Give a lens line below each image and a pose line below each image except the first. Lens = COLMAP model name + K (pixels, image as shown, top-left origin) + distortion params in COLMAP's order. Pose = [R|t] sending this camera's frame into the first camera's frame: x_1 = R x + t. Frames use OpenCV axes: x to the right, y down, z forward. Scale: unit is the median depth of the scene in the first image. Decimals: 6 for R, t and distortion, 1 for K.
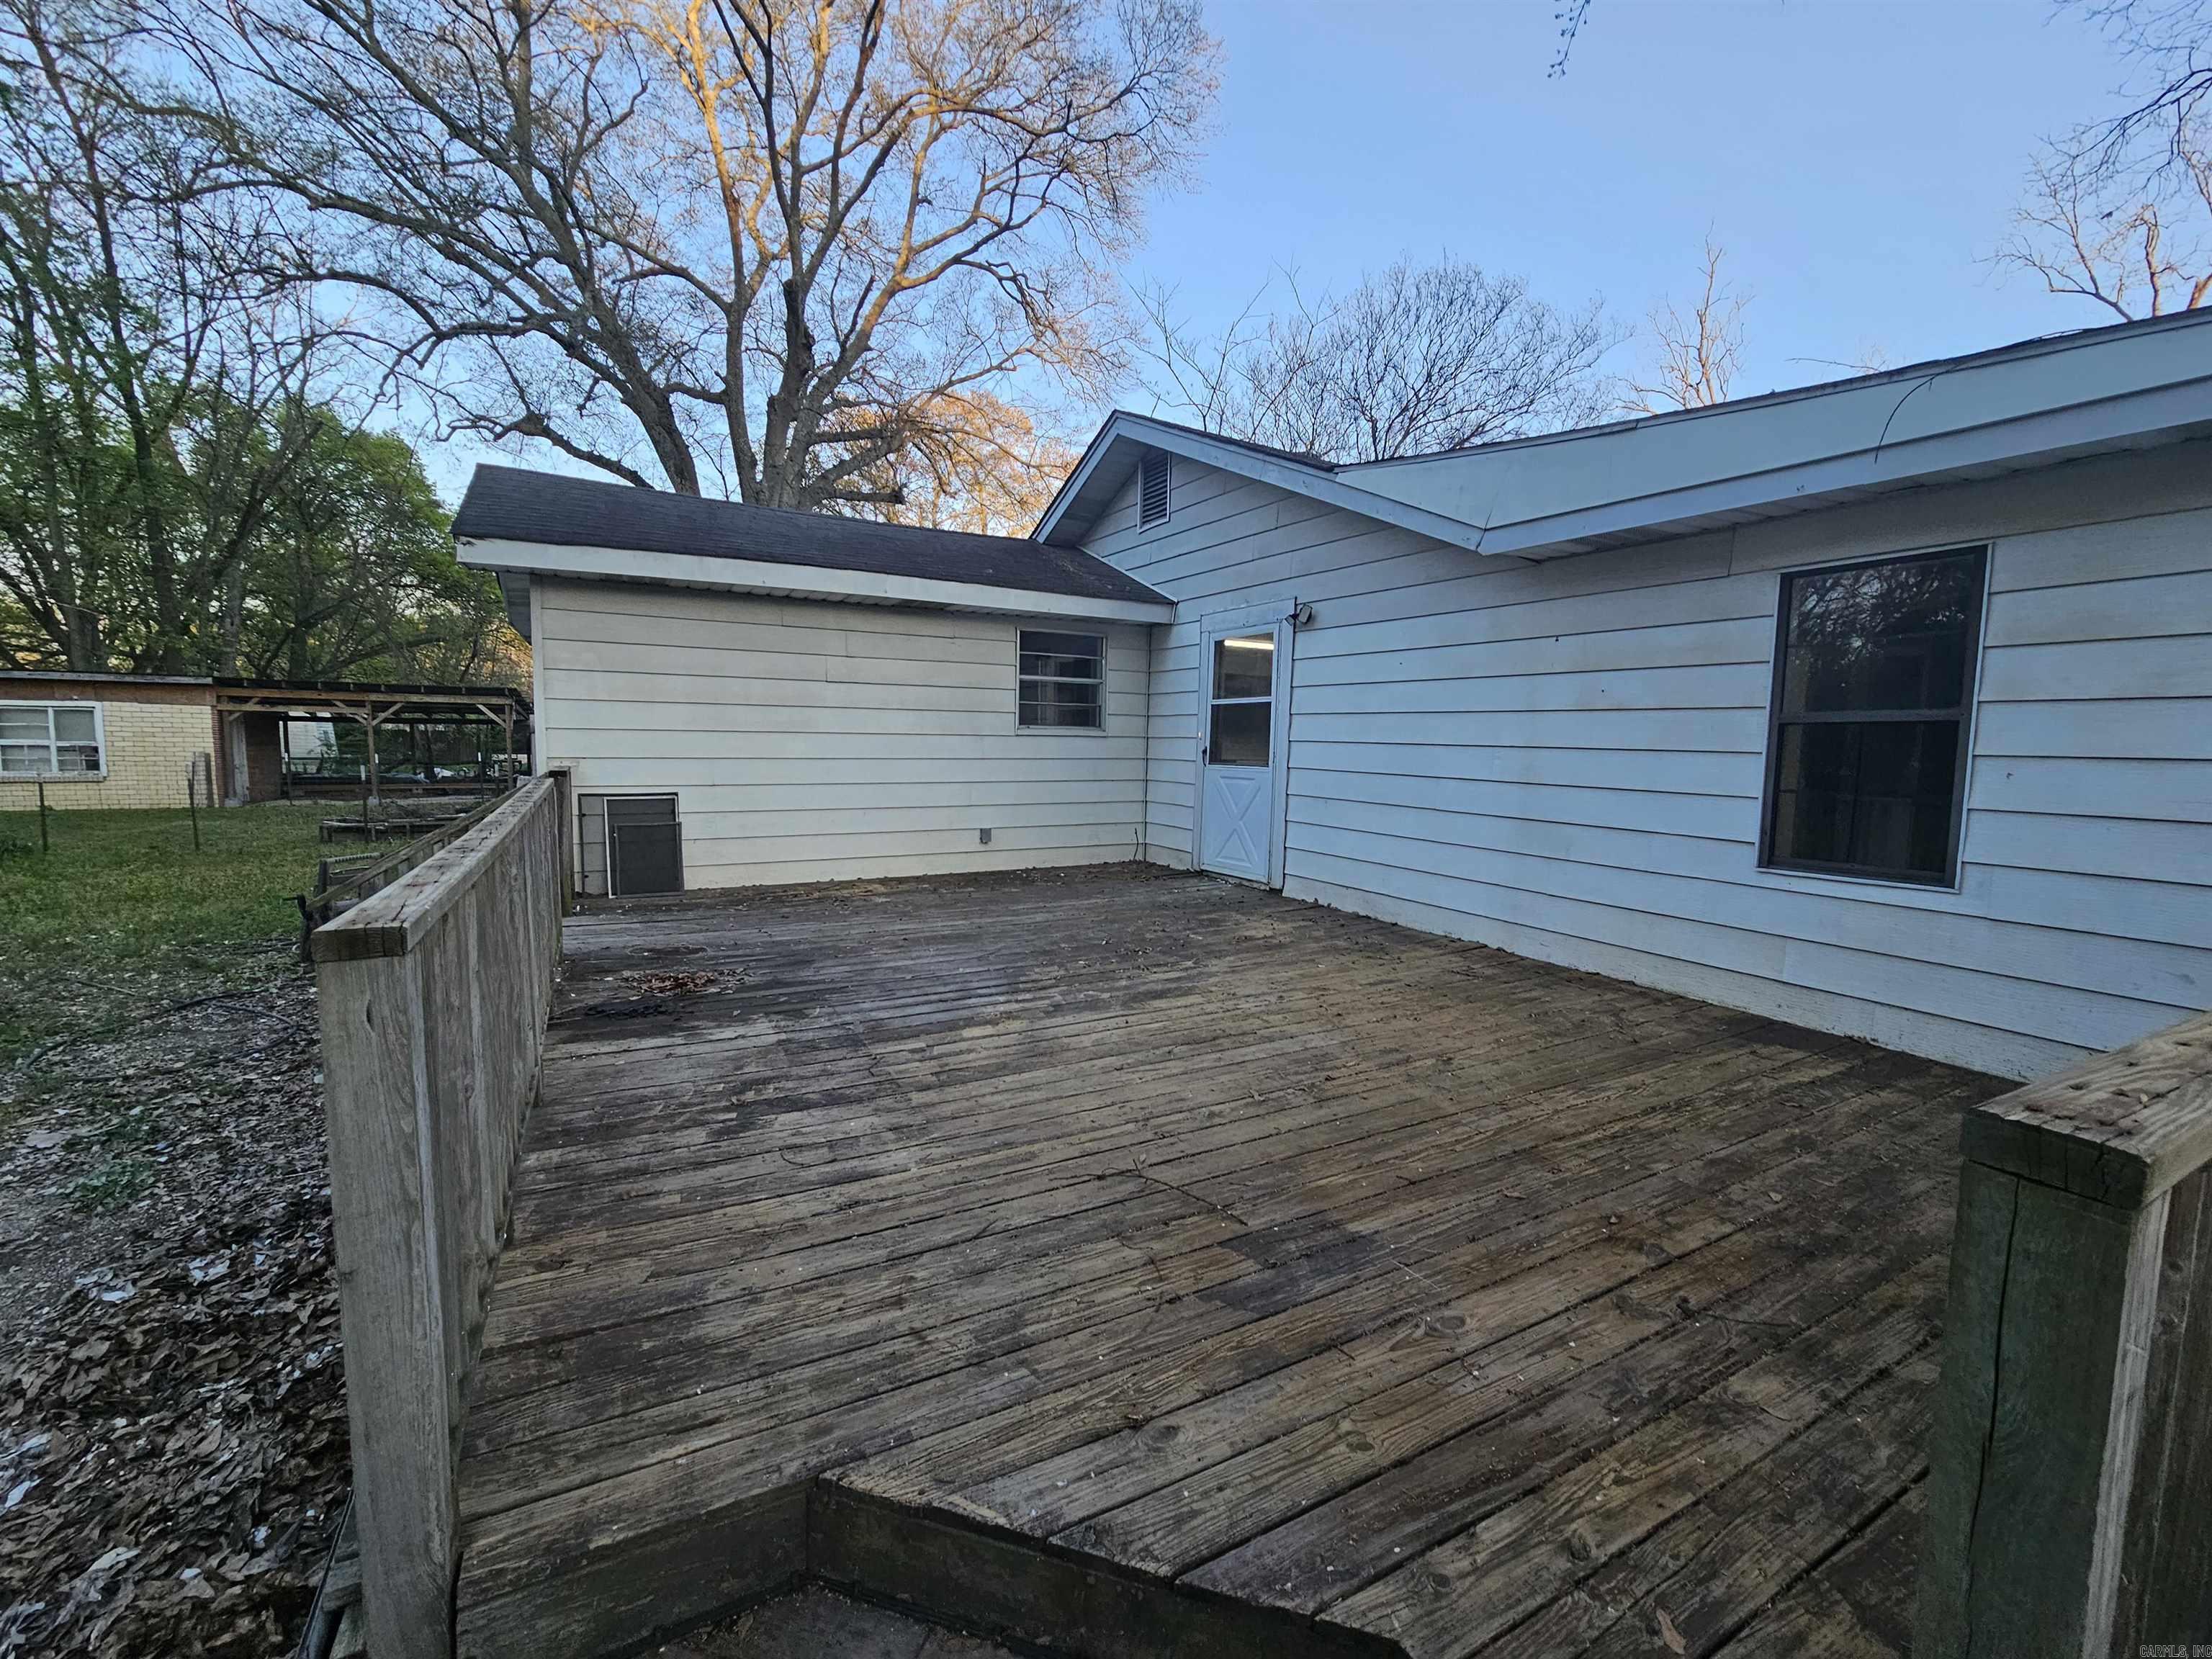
lens RADIAL K [[907.2, 0, 1119.0], [0, 907.2, 835.0], [0, 0, 1]] dist [-0.002264, 0.000461]
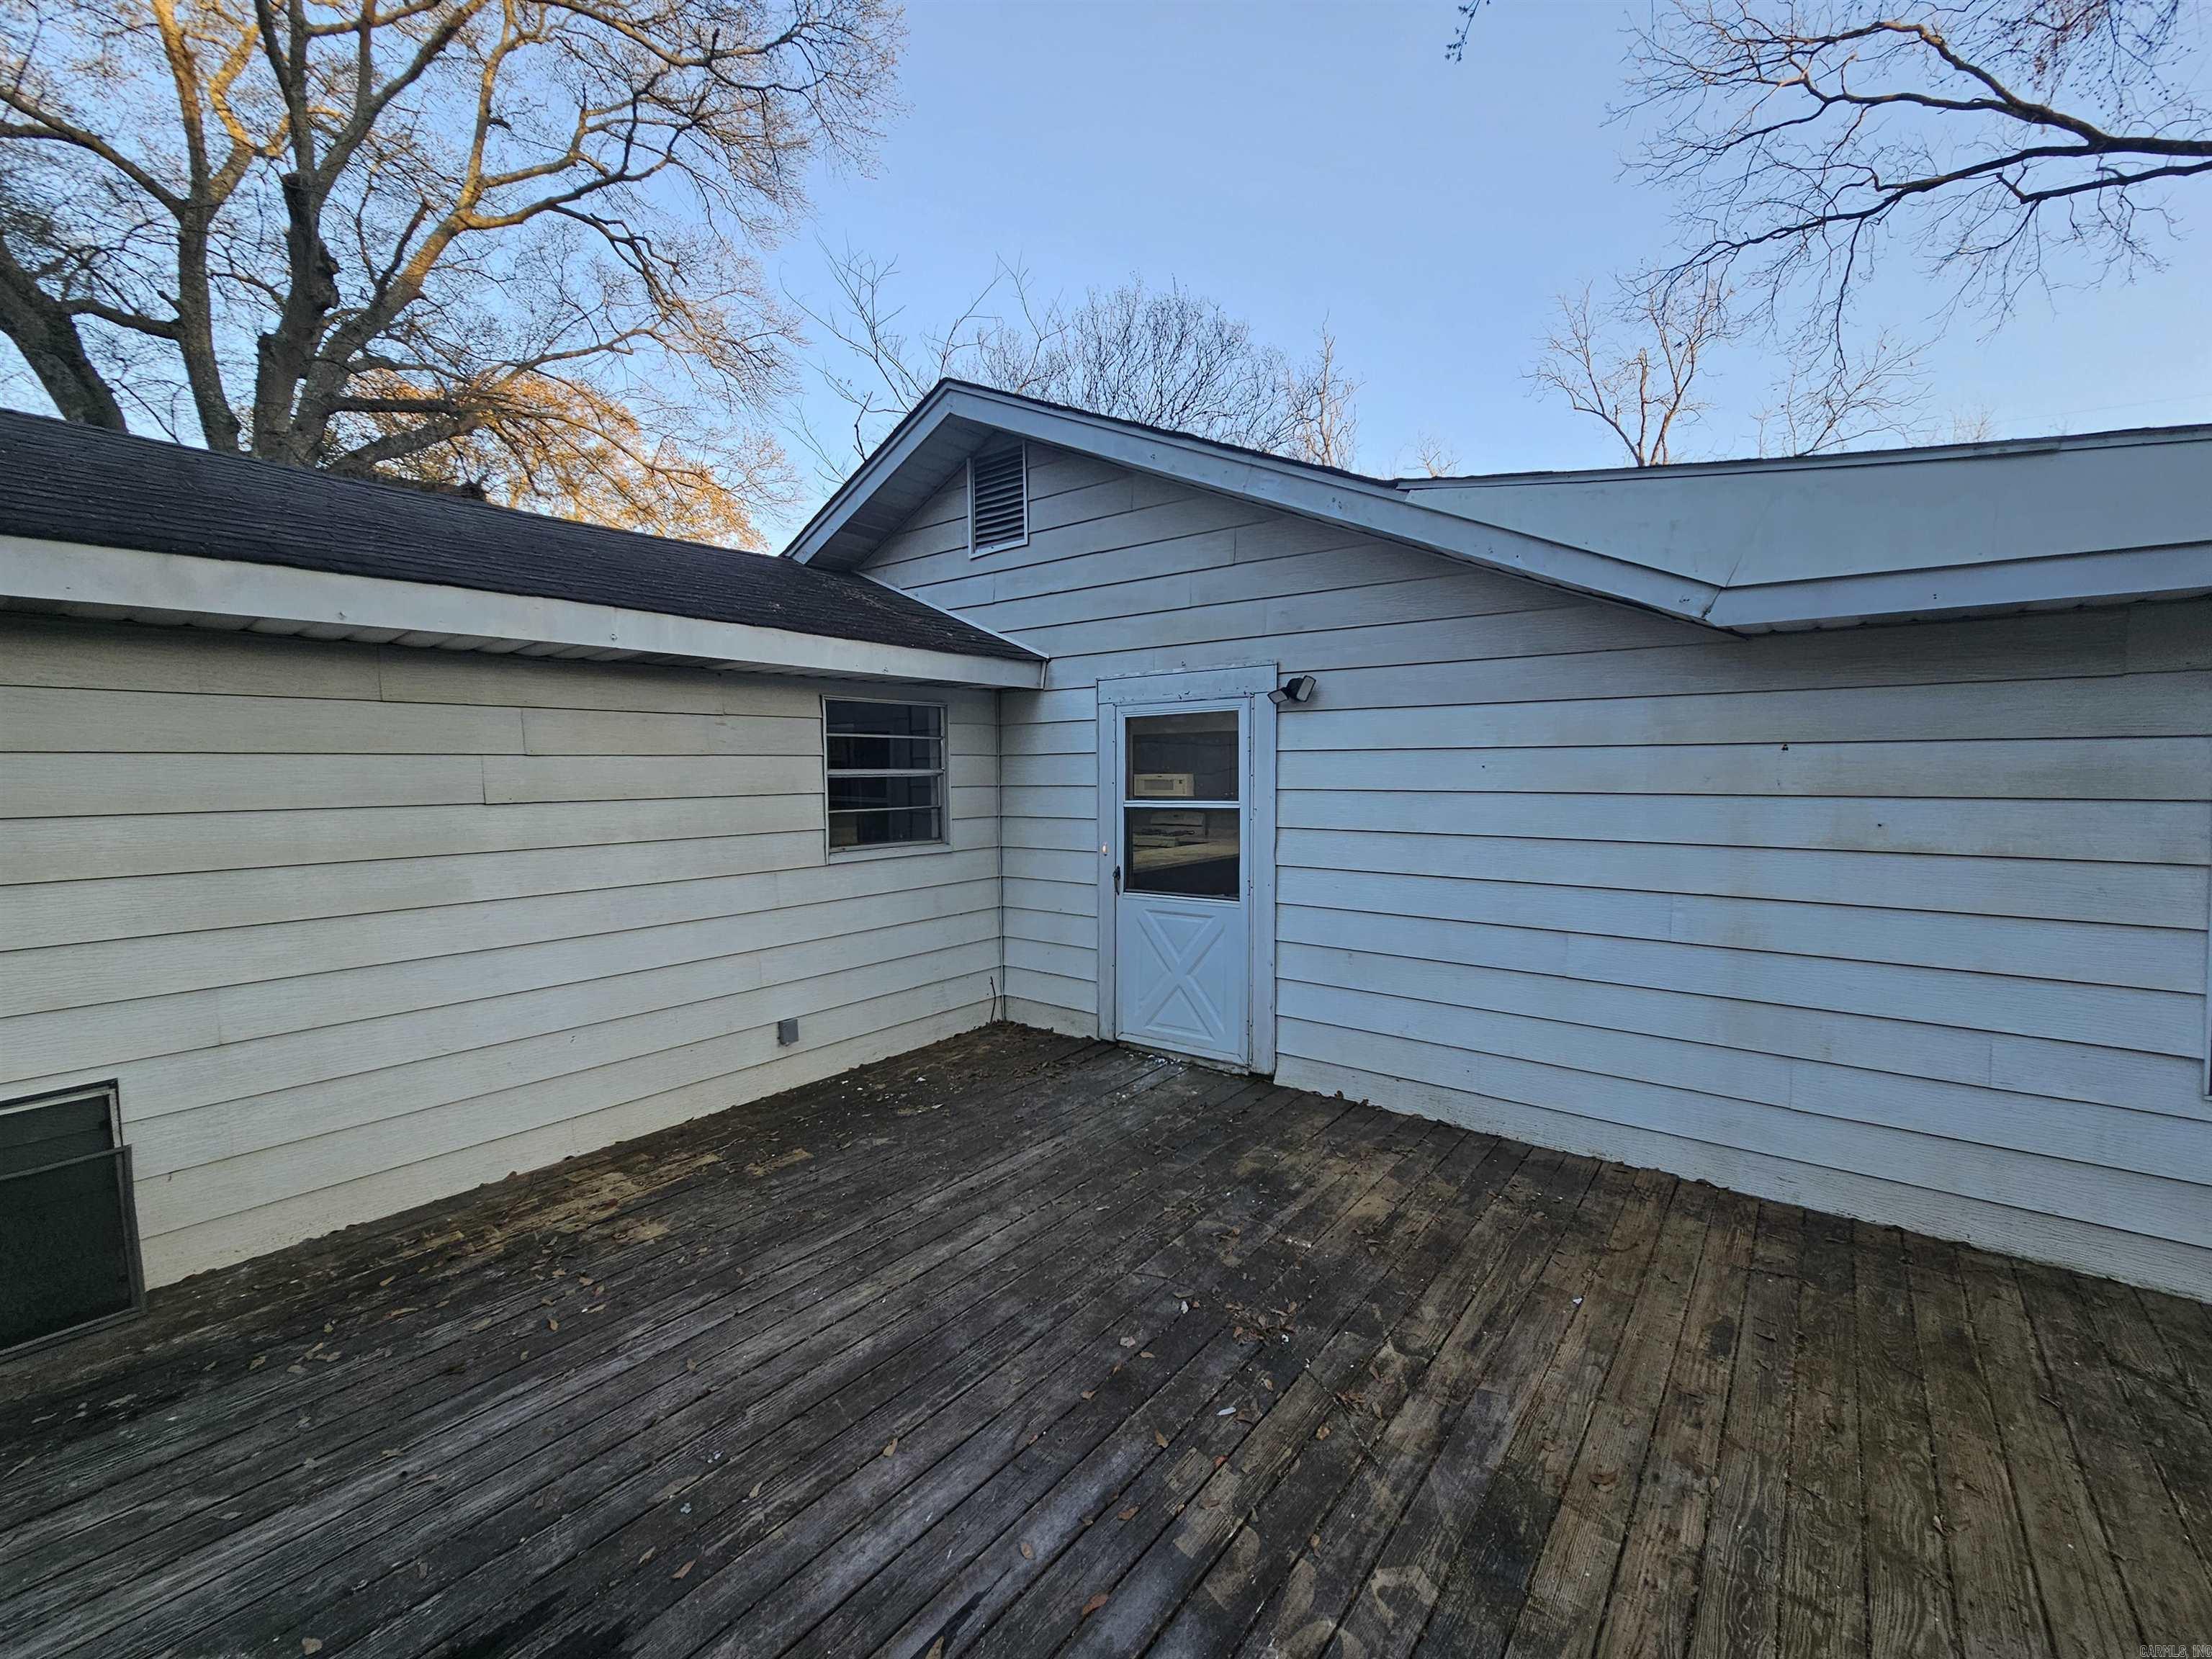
lens RADIAL K [[907.2, 0, 1119.0], [0, 907.2, 835.0], [0, 0, 1]] dist [-0.002264, 0.000461]
pose [[0.925243, -0.054063, 0.375503, -0.151959], [0.066085, 0.997629, -0.019201, -0.098474], [-0.373574, 0.042581, 0.926622, 0.316573]]
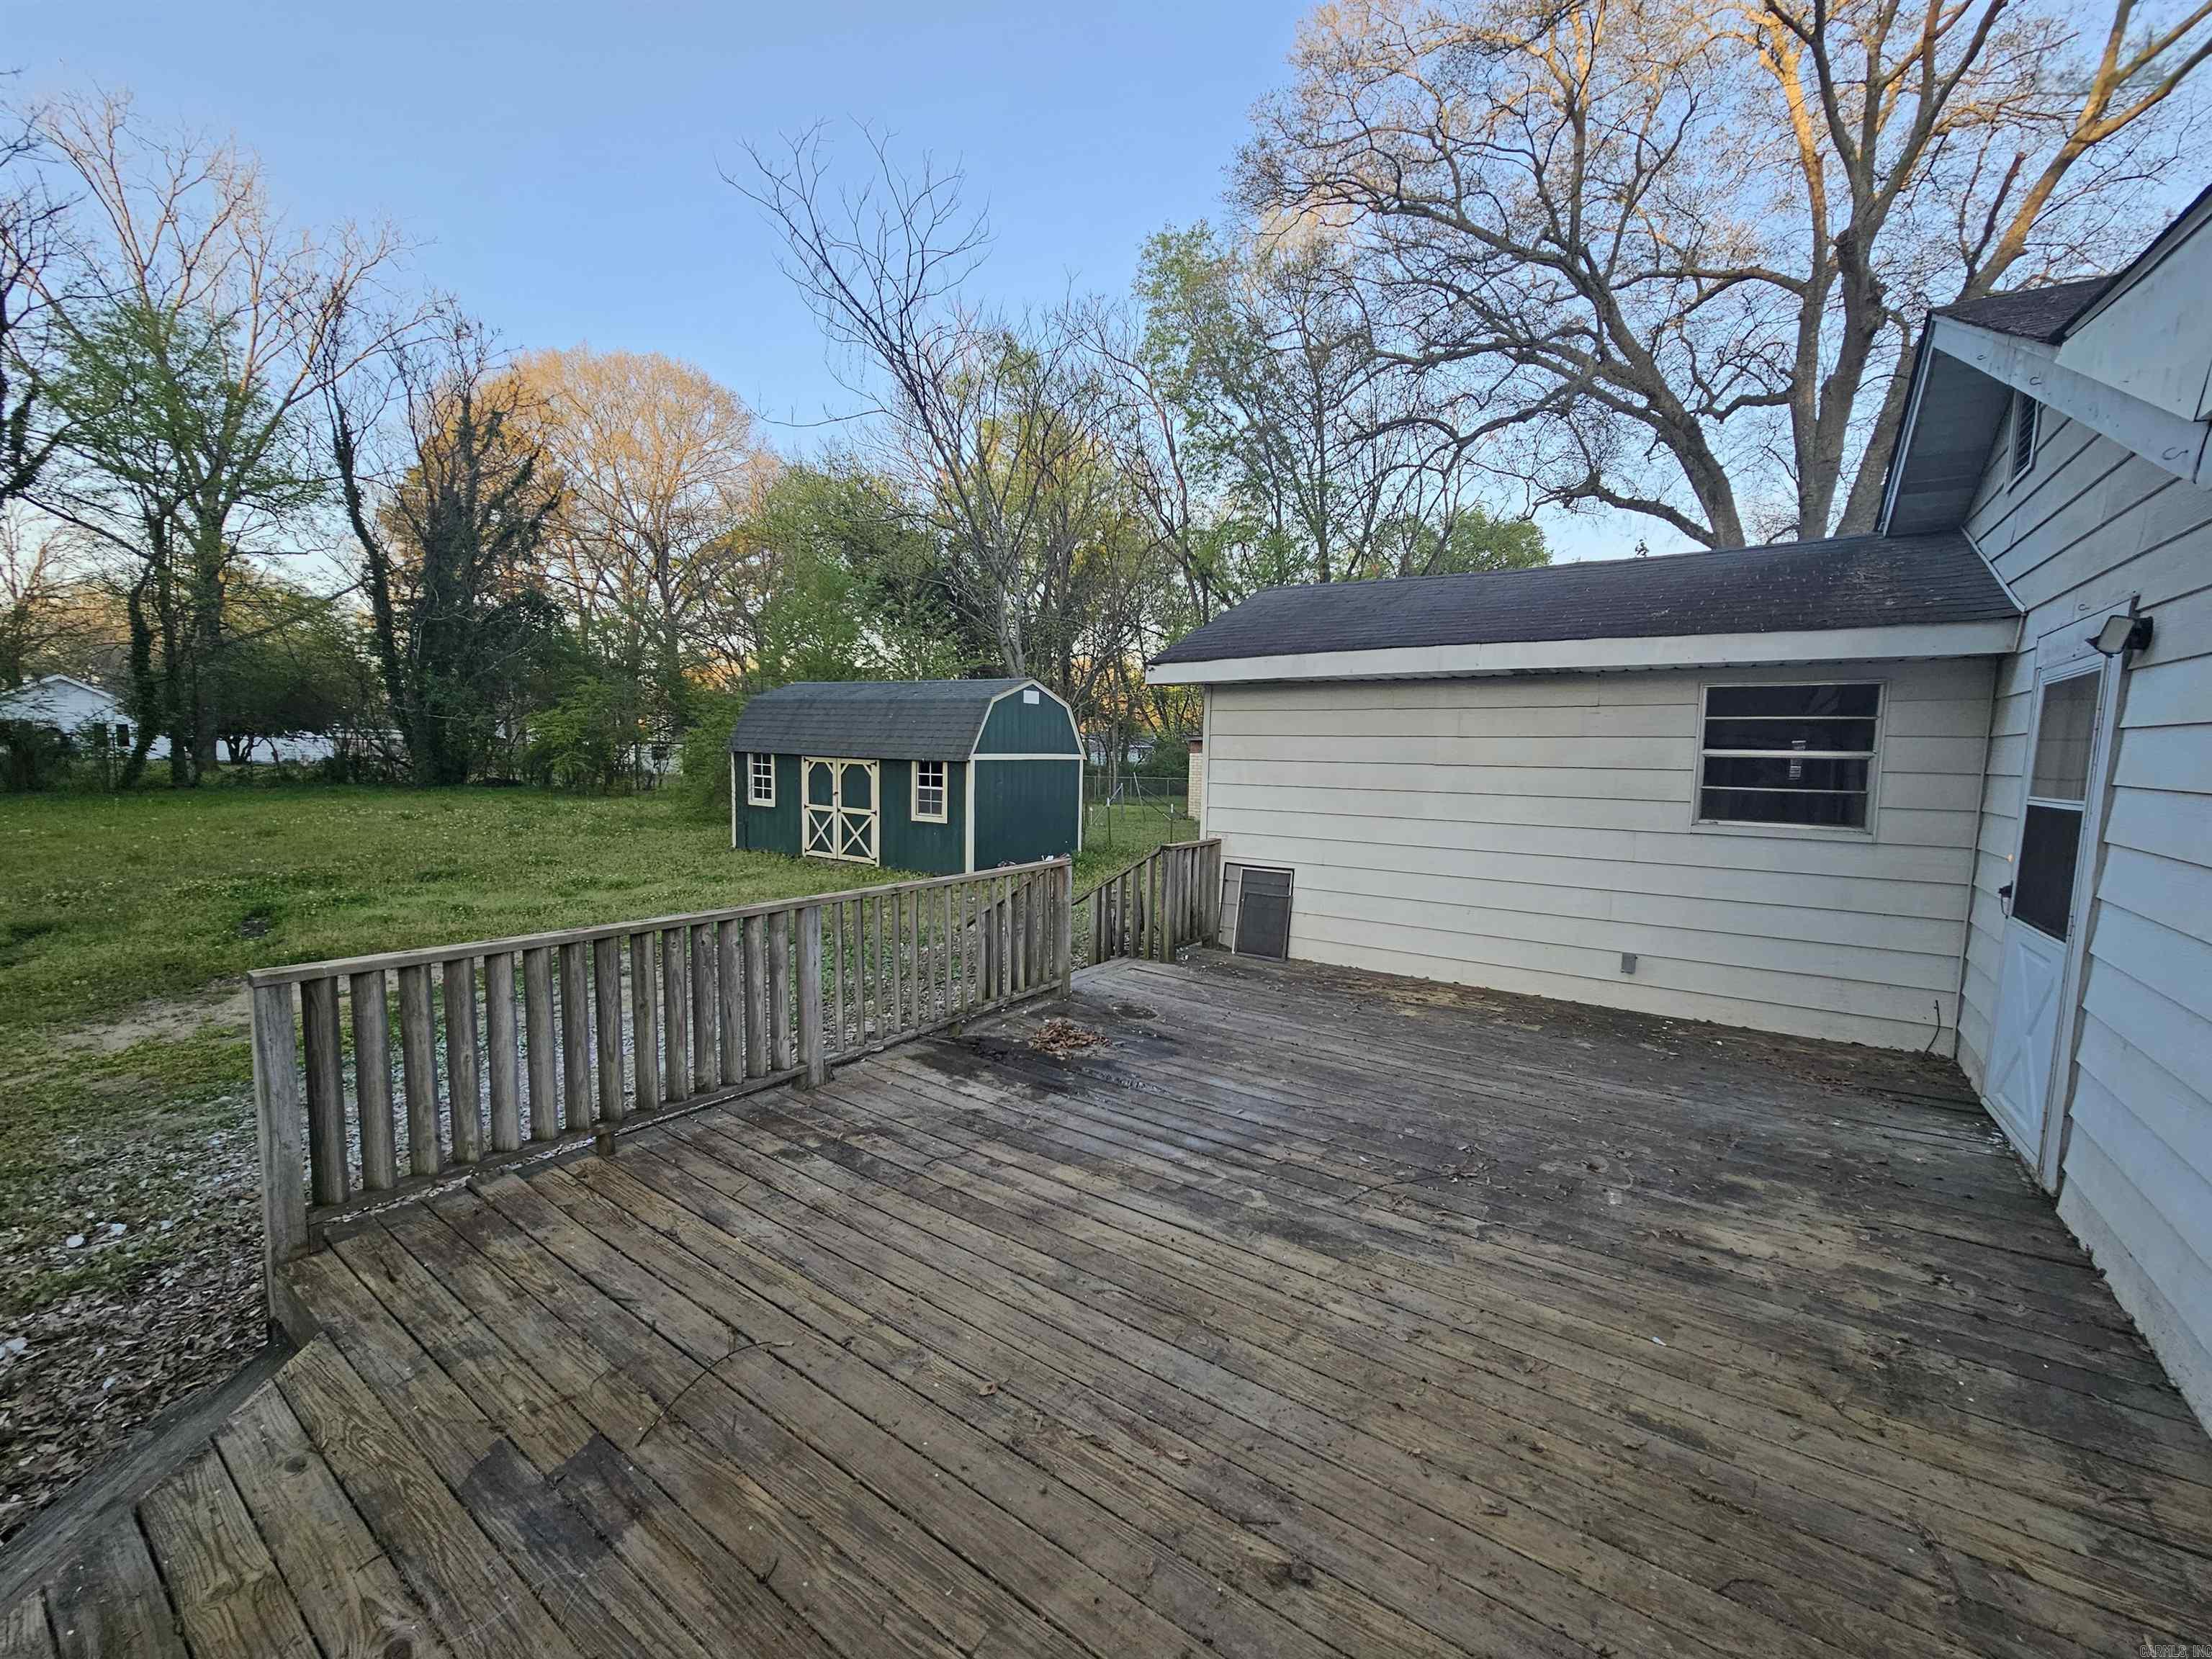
lens RADIAL K [[900.5, 0, 1123.5], [0, 900.5, 835.1], [0, 0, 1]] dist [-0.001653, 0.000035]
pose [[0.431815, 0.075651, -0.898784, 0.314745], [-0.103195, 0.994077, 0.034093, -0.081051], [0.896039, 0.078028, 0.437064, 0.265413]]
